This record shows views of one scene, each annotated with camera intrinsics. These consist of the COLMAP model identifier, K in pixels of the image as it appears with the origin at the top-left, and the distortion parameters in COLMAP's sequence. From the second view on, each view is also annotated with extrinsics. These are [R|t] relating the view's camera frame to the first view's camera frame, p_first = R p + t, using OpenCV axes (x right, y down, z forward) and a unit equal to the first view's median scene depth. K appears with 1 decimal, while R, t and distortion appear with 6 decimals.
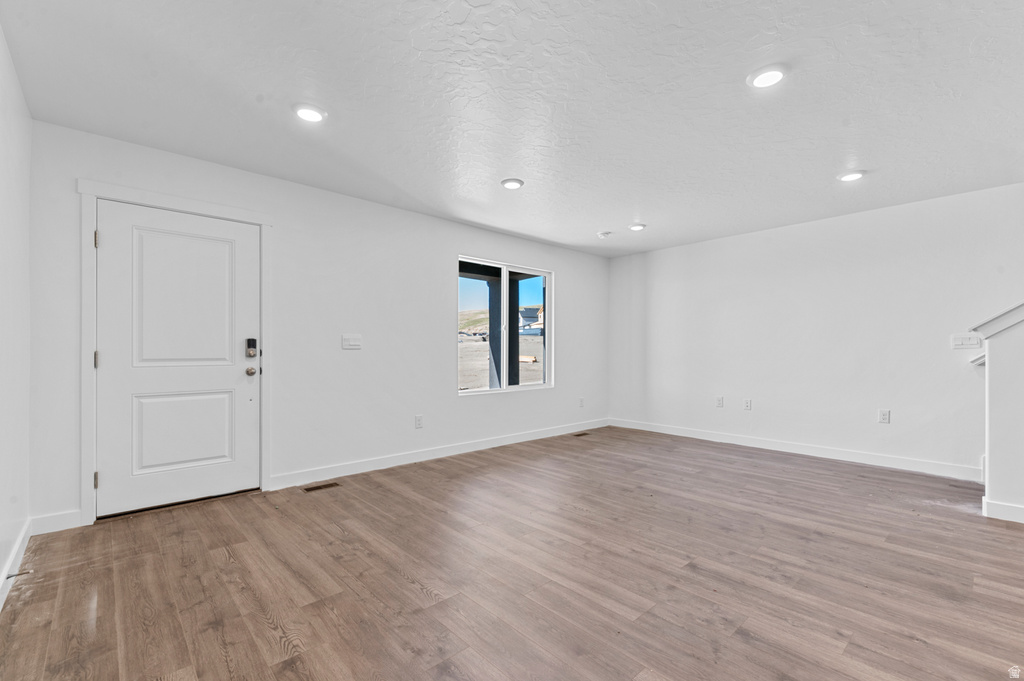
lens RADIAL K [[449.3, 0, 517.2], [0, 449.3, 340.6], [0, 0, 1]] dist [0.012786, -0.003944]
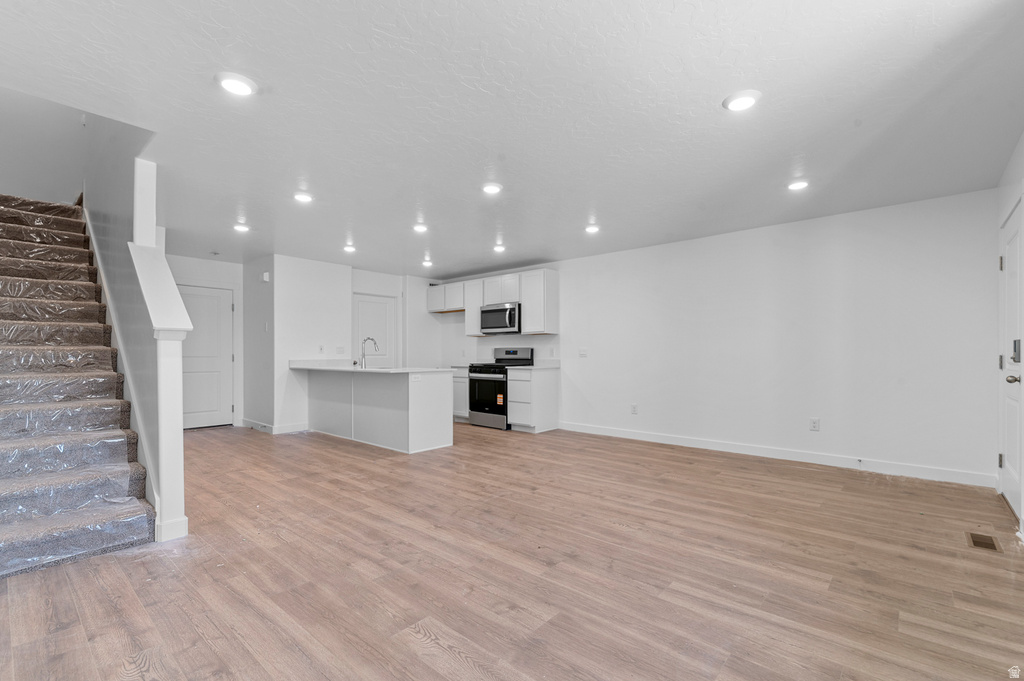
lens RADIAL K [[449.3, 0, 518.4], [0, 449.3, 351.1], [0, 0, 1]] dist [0.012786, -0.003944]
pose [[-0.994859, -0.002420, -0.101243, 0.442067], [0.000634, 0.999546, -0.030129, 0.044002], [0.101270, -0.030039, -0.994405, 1.889452]]
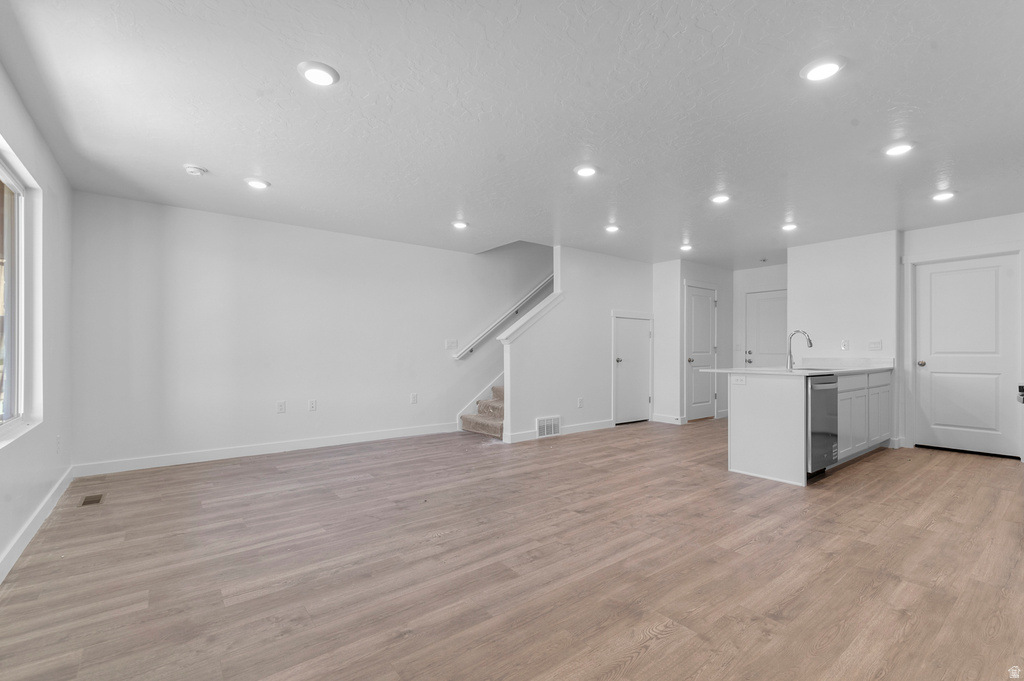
lens RADIAL K [[449.3, 0, 521.5], [0, 449.3, 354.2], [0, 0, 1]] dist [0.012786, -0.003944]
pose [[0.074873, -0.008178, 0.997160, -0.693396], [-0.024322, 0.999654, 0.010025, 0.017761], [-0.996896, -0.025003, 0.074648, 0.791162]]
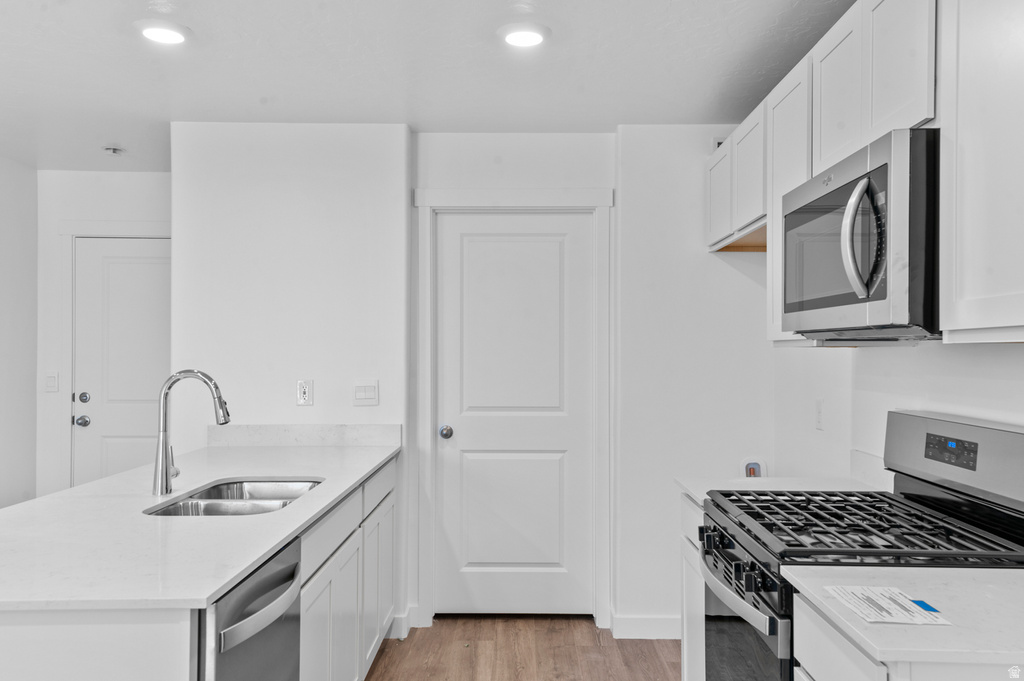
lens RADIAL K [[841.9, 0, 515.2], [0, 841.9, 334.4], [0, 0, 1]] dist [0.035315, 0.000700]
pose [[-0.727534, 0.009807, 0.686002, 0.026273], [-0.020774, 0.999124, -0.036316, -0.079344], [-0.685757, -0.040672, -0.726693, 0.394731]]
